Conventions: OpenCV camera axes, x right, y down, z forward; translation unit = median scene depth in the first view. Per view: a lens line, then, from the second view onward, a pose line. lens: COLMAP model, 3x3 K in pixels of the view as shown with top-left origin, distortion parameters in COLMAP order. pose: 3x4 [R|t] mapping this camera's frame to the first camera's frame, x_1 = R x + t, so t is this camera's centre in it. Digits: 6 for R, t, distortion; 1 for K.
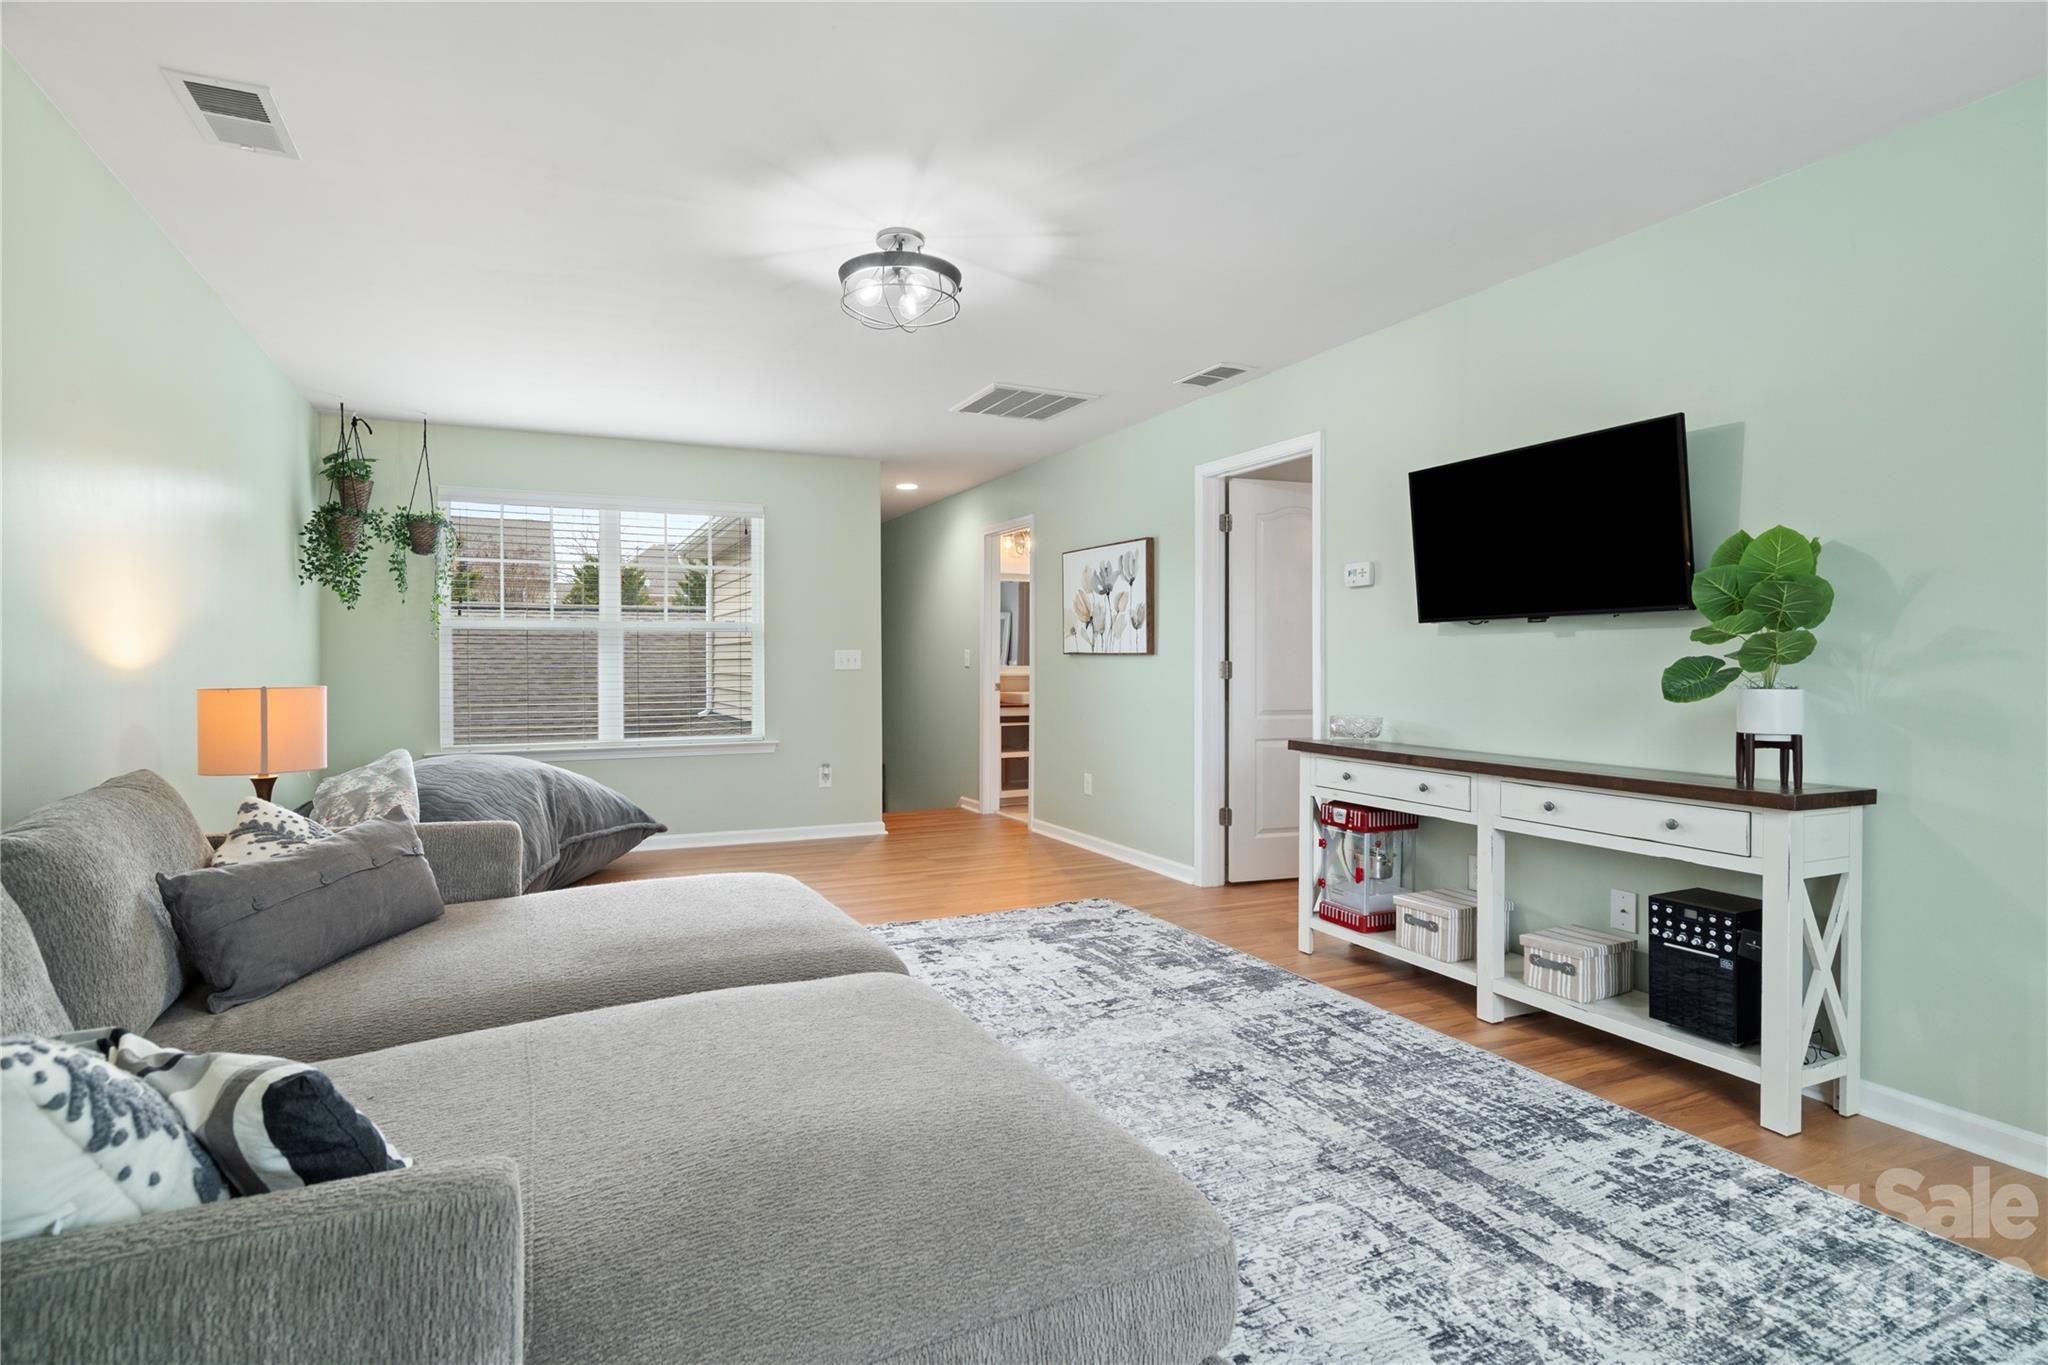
lens RADIAL K [[1003.4, 0, 1024.6], [0, 1003.4, 688.2], [0, 0, 1]] dist [0.001030, 0.000286]
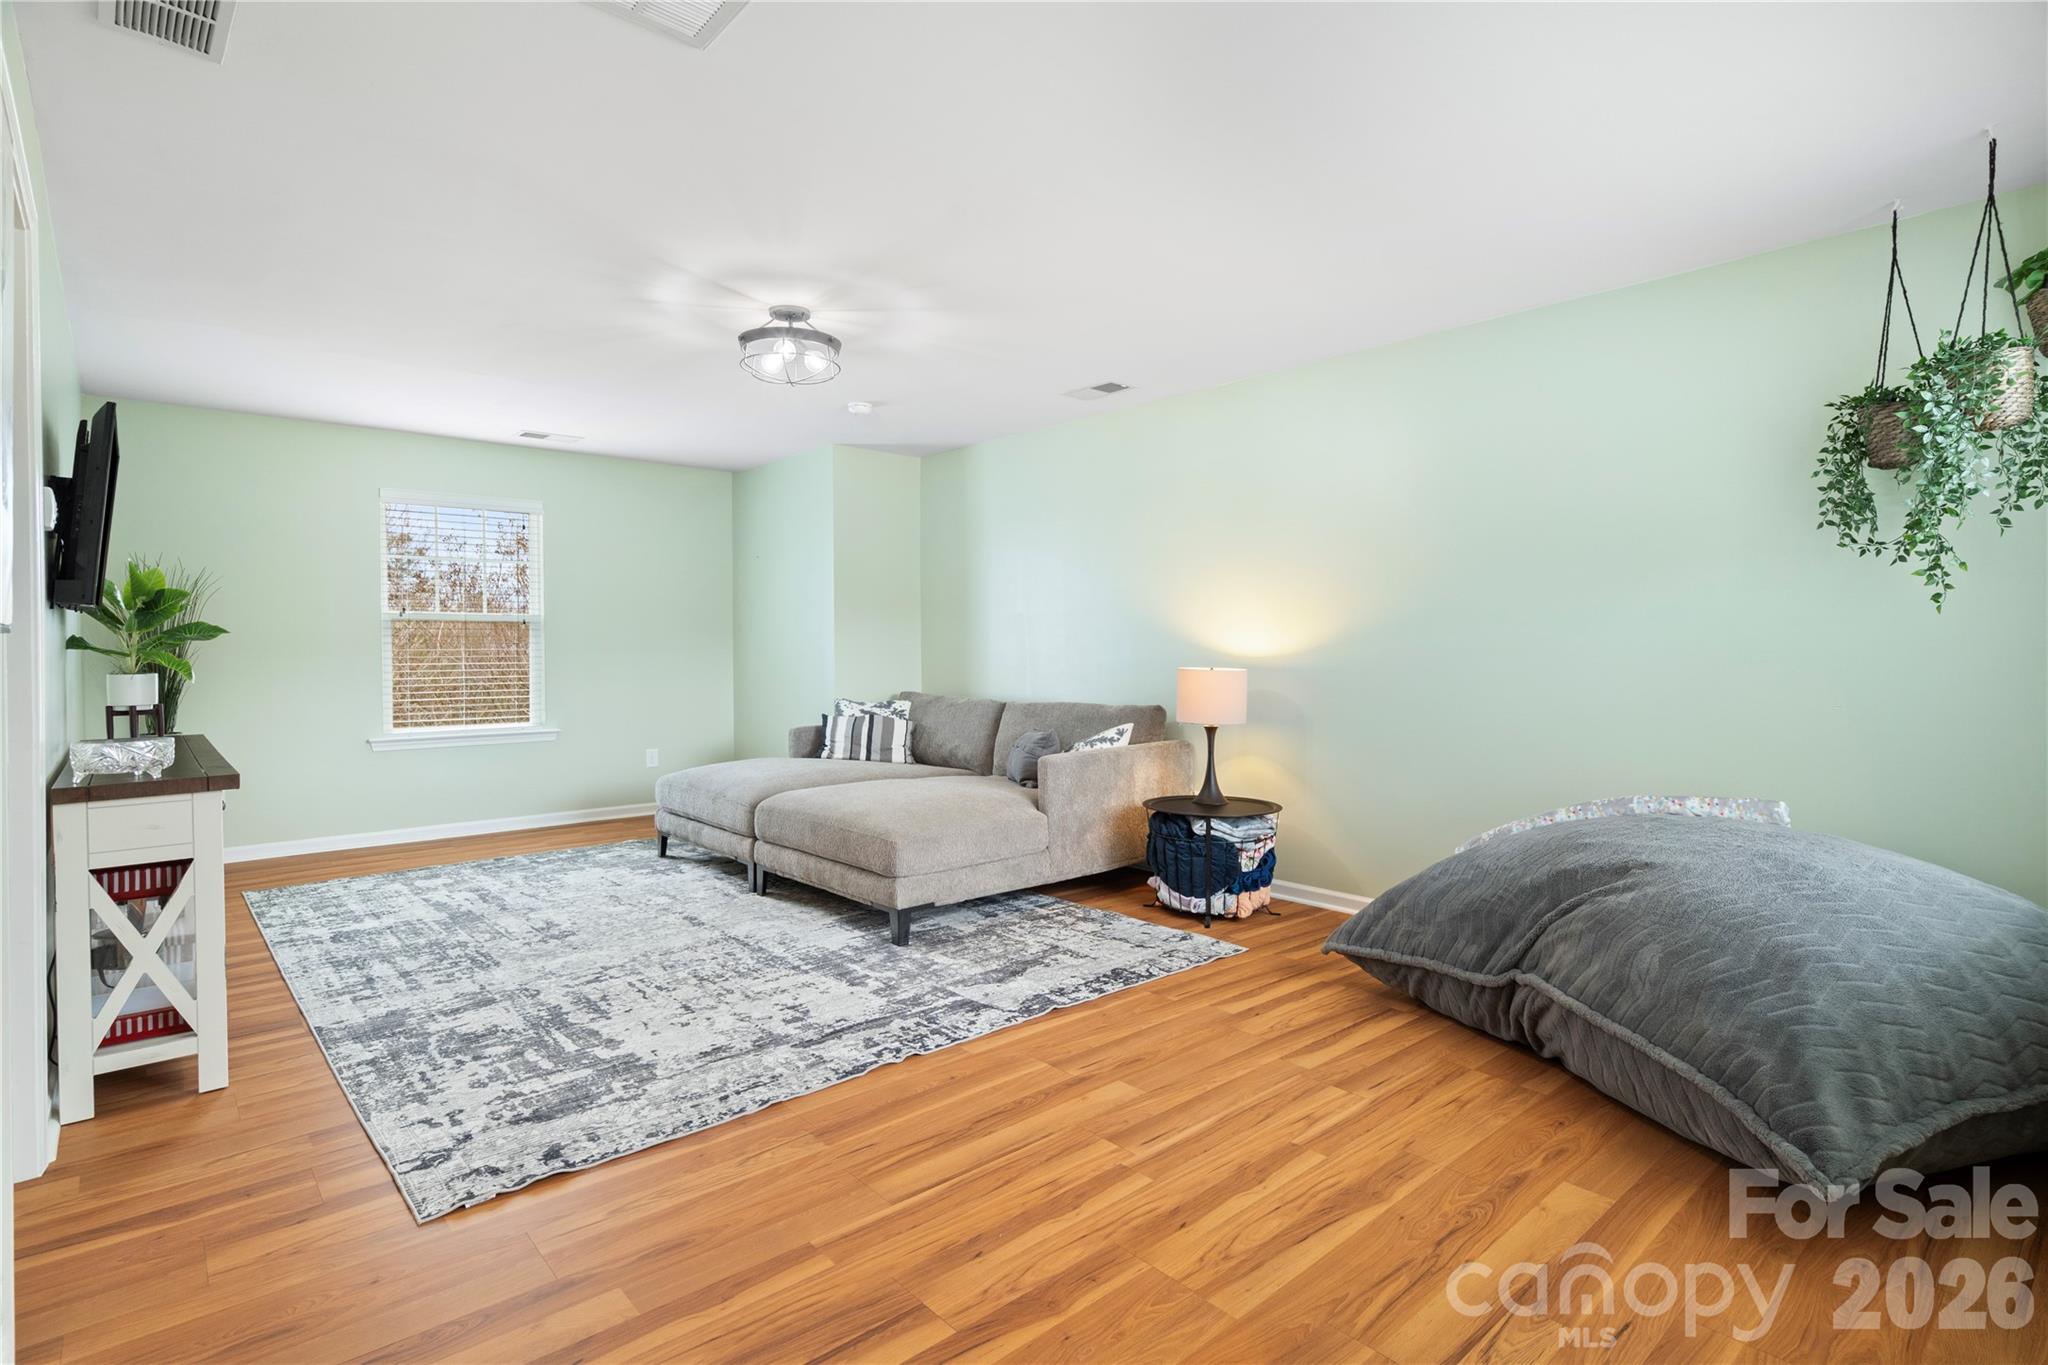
lens RADIAL K [[1003.4, 0, 1024.6], [0, 1003.4, 688.2], [0, 0, 1]] dist [0.001030, 0.000286]
pose [[-0.964493, 0.011274, -0.263867, -0.065826], [-0.006192, 0.997849, 0.065268, -0.050757], [0.264036, 0.064584, -0.962348, 1.916666]]
